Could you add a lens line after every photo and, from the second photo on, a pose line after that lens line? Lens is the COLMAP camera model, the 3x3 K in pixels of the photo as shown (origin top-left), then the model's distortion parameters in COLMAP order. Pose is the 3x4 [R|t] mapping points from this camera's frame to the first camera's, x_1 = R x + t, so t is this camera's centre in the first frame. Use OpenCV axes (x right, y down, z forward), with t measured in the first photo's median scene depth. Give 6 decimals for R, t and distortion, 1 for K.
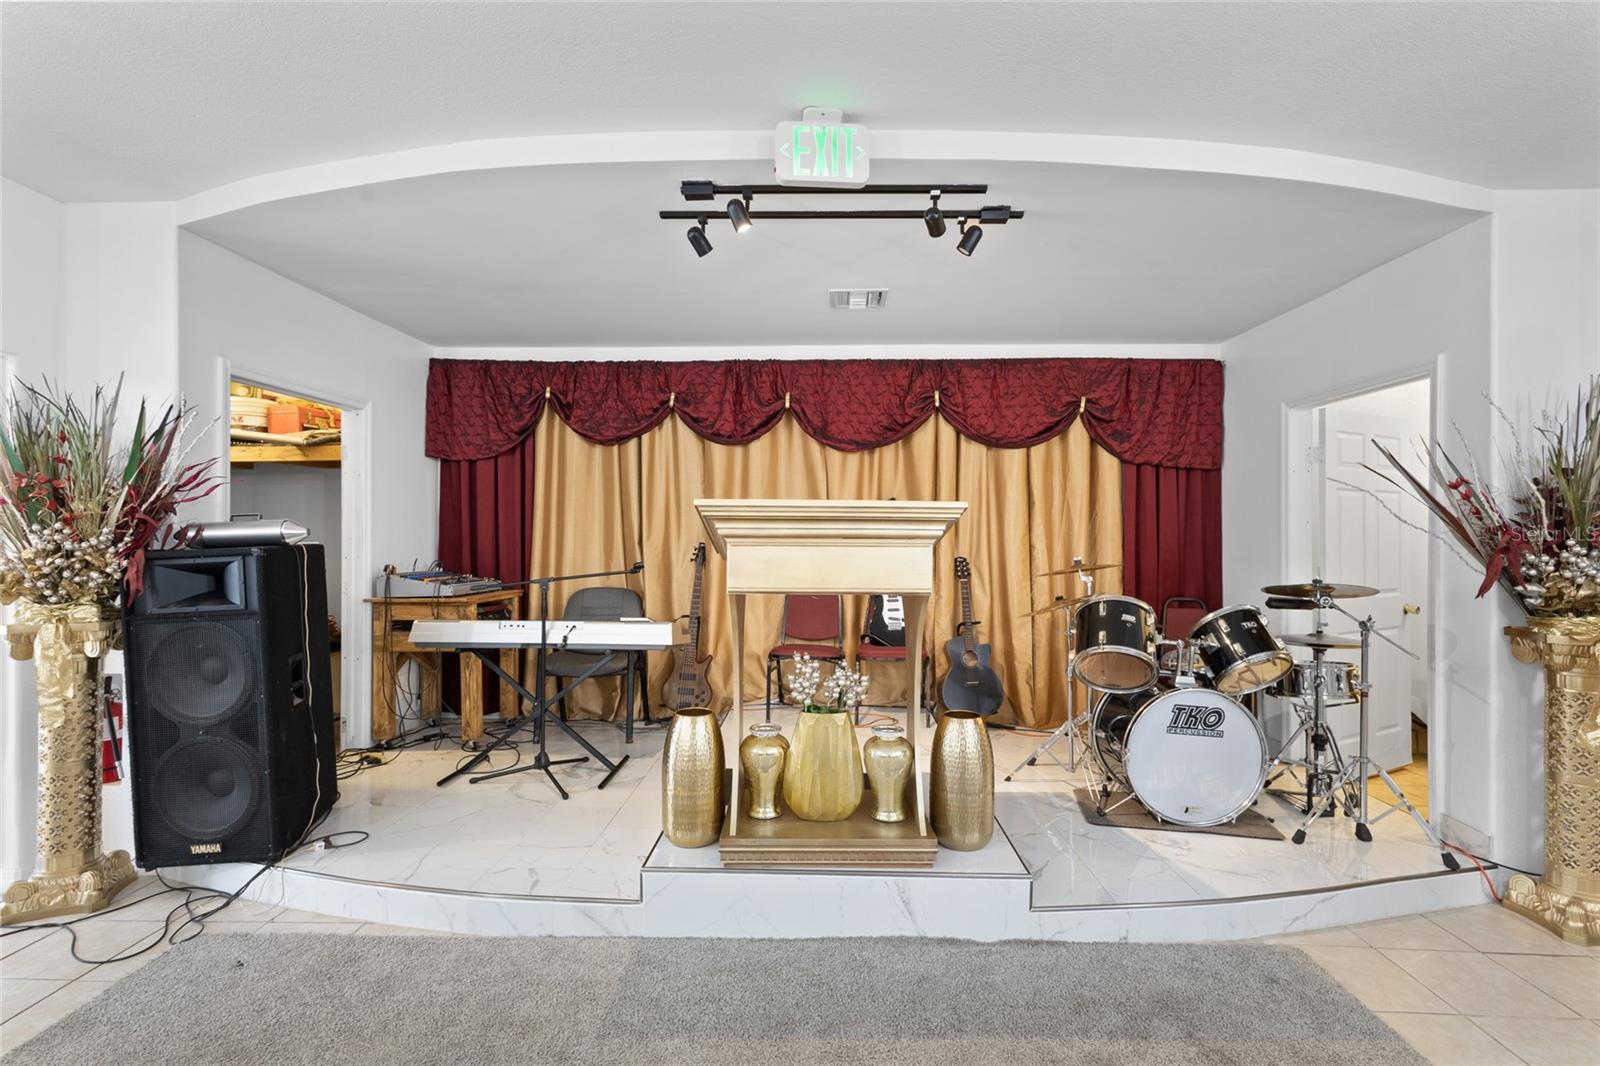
lens RADIAL K [[737.4, 0, 803.0], [0, 737.4, 538.5], [0, 0, 1]] dist [0.005428, 0.000246]
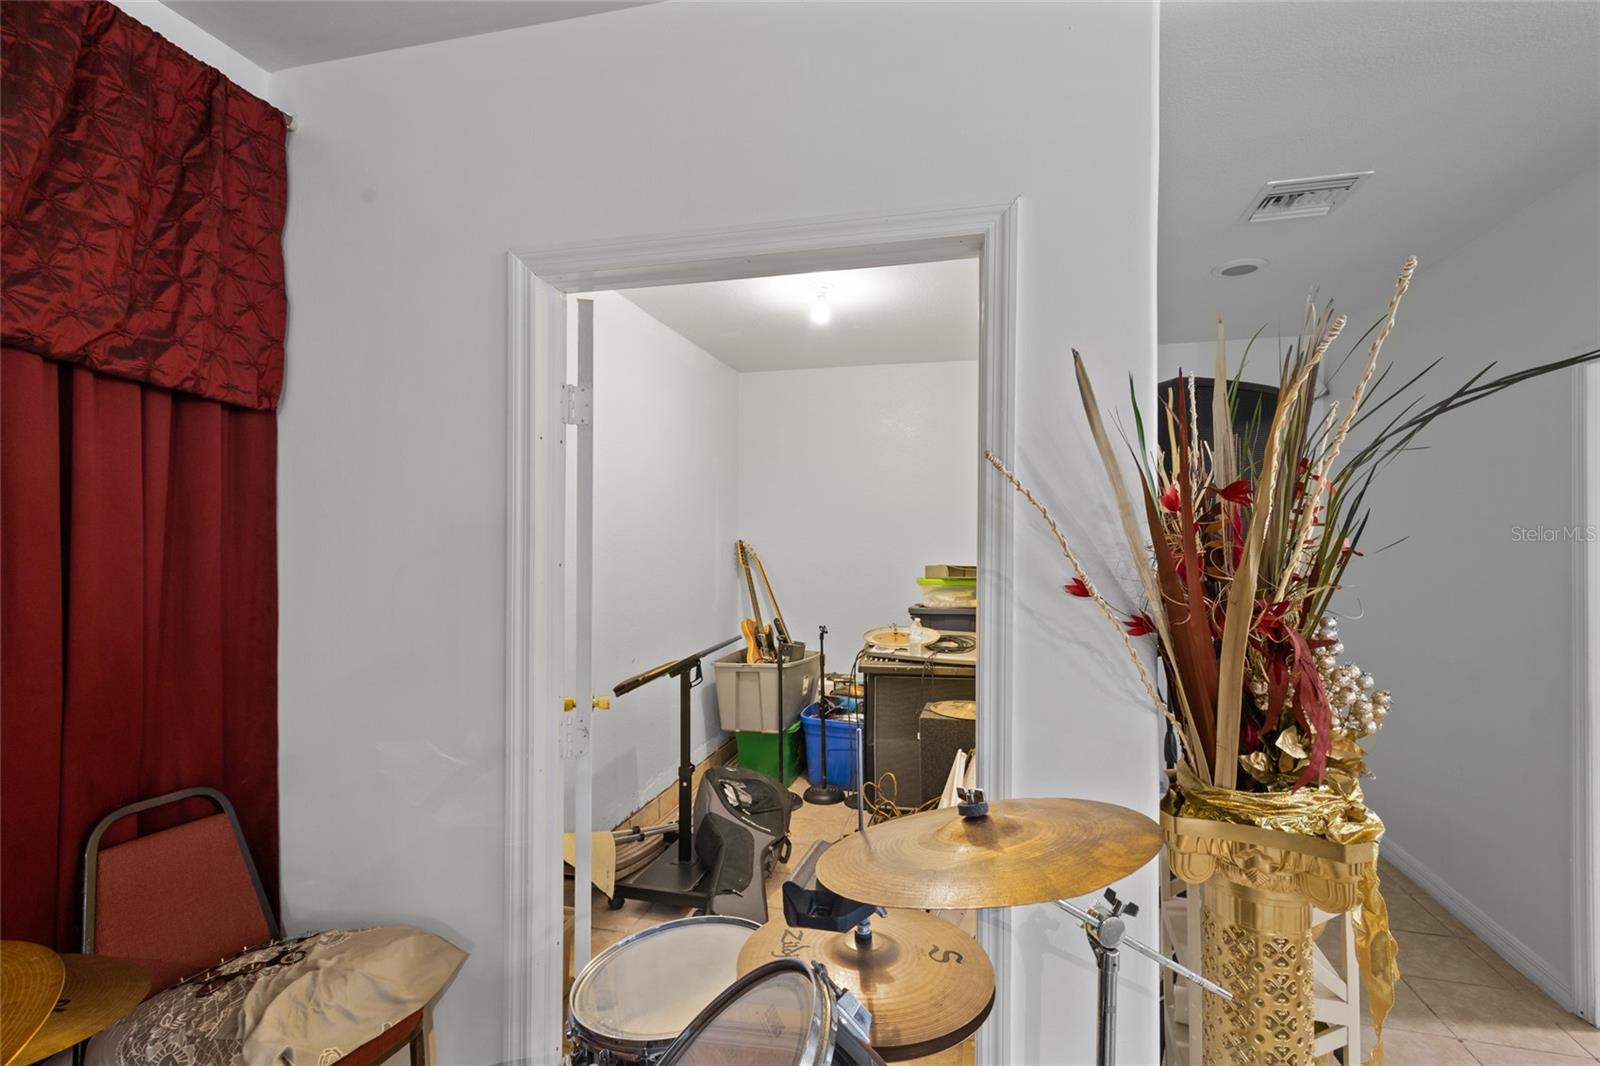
lens RADIAL K [[737.4, 0, 803.0], [0, 737.4, 538.5], [0, 0, 1]] dist [0.005428, 0.000246]
pose [[0.212855, 0.000225, 0.977084, 0.261771], [-0.004591, 0.999989, 0.000770, -0.032562], [-0.977073, -0.004649, 0.212853, 0.663754]]
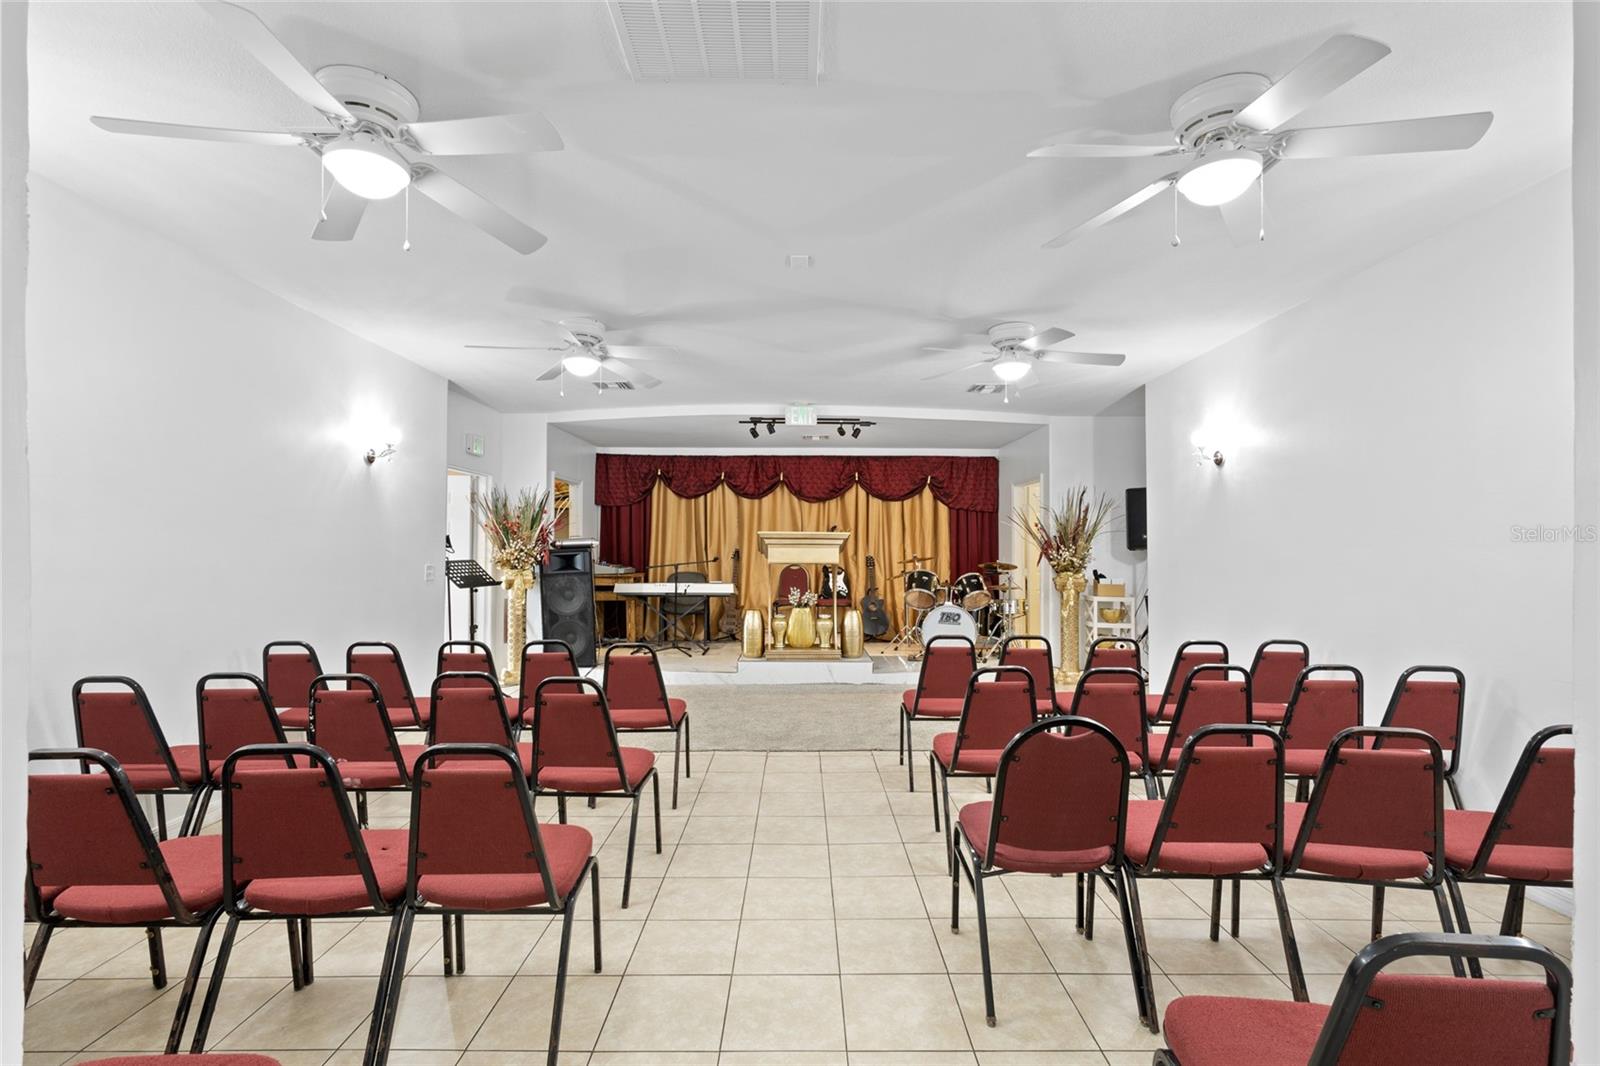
lens RADIAL K [[737.4, 0, 803.0], [0, 737.4, 538.5], [0, 0, 1]] dist [0.005428, 0.000246]
pose [[0.999236, 0.000237, 0.039083, -0.040953], [0.000422, 0.999858, -0.016869, 0.011983], [-0.039081, 0.016873, 0.999094, -0.975396]]
